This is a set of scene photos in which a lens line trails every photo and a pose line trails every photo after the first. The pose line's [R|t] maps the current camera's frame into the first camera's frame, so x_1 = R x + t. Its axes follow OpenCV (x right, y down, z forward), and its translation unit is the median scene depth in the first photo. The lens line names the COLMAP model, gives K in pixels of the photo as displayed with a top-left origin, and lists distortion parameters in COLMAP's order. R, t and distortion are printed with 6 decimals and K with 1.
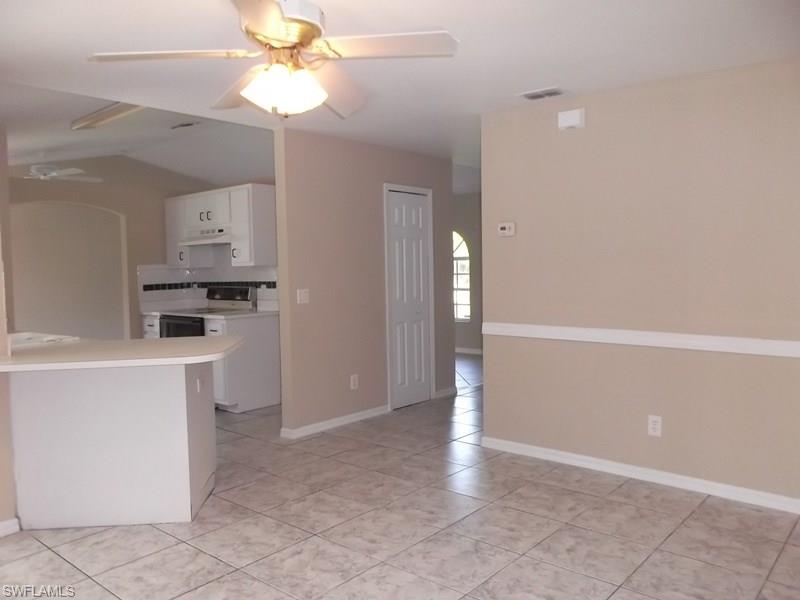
lens RADIAL K [[632.9, 0, 397.4], [0, 632.9, 299.4], [0, 0, 1]] dist [-0.000446, -0.015444]
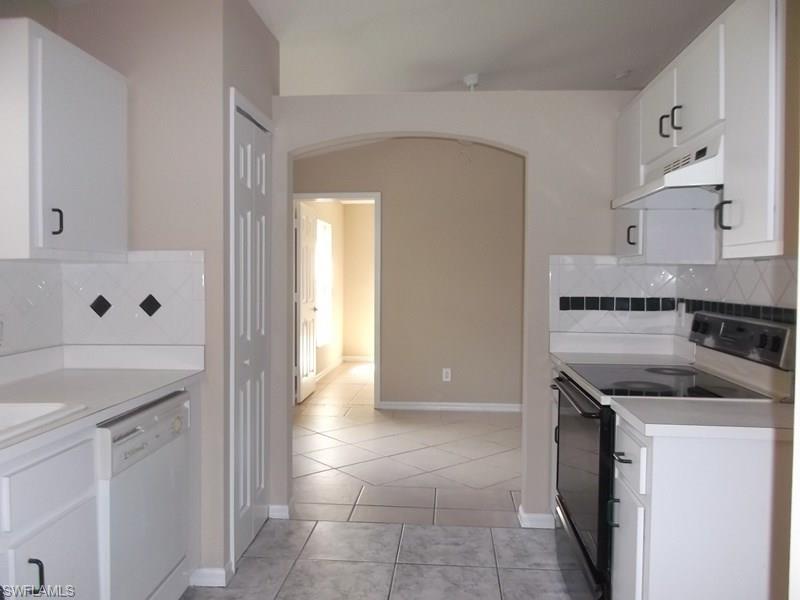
lens RADIAL K [[632.9, 0, 401.2], [0, 632.9, 292.2], [0, 0, 1]] dist [-0.000446, -0.015444]
pose [[0.583071, 0.062159, -0.810040, -0.088050], [-0.076629, 0.996831, 0.021334, -0.027112], [0.808799, 0.049634, 0.585987, 0.622992]]
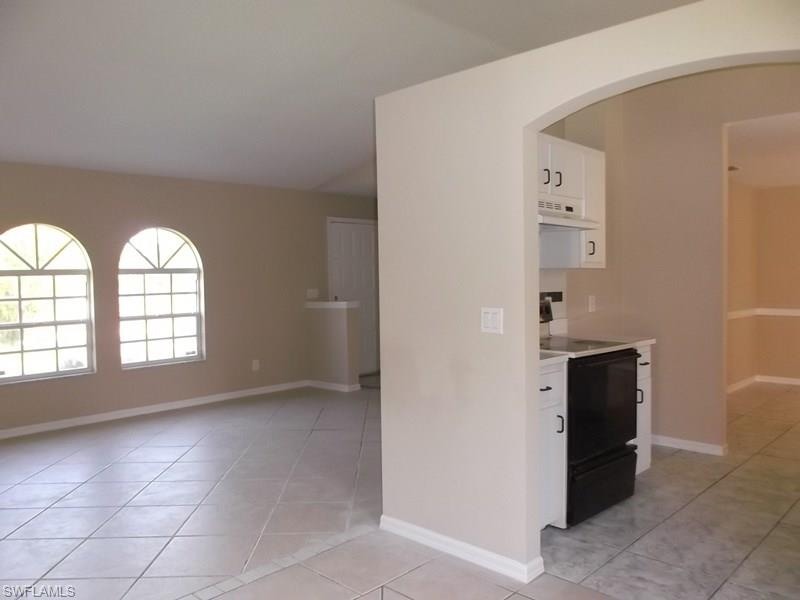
lens RADIAL K [[632.9, 0, 399.4], [0, 632.9, 300.4], [0, 0, 1]] dist [-0.000446, -0.015444]
pose [[0.053829, -0.000095, 0.998550, -0.833286], [0.057441, 0.998344, -0.003001, -0.024600], [-0.996897, 0.057519, 0.053745, 1.045601]]
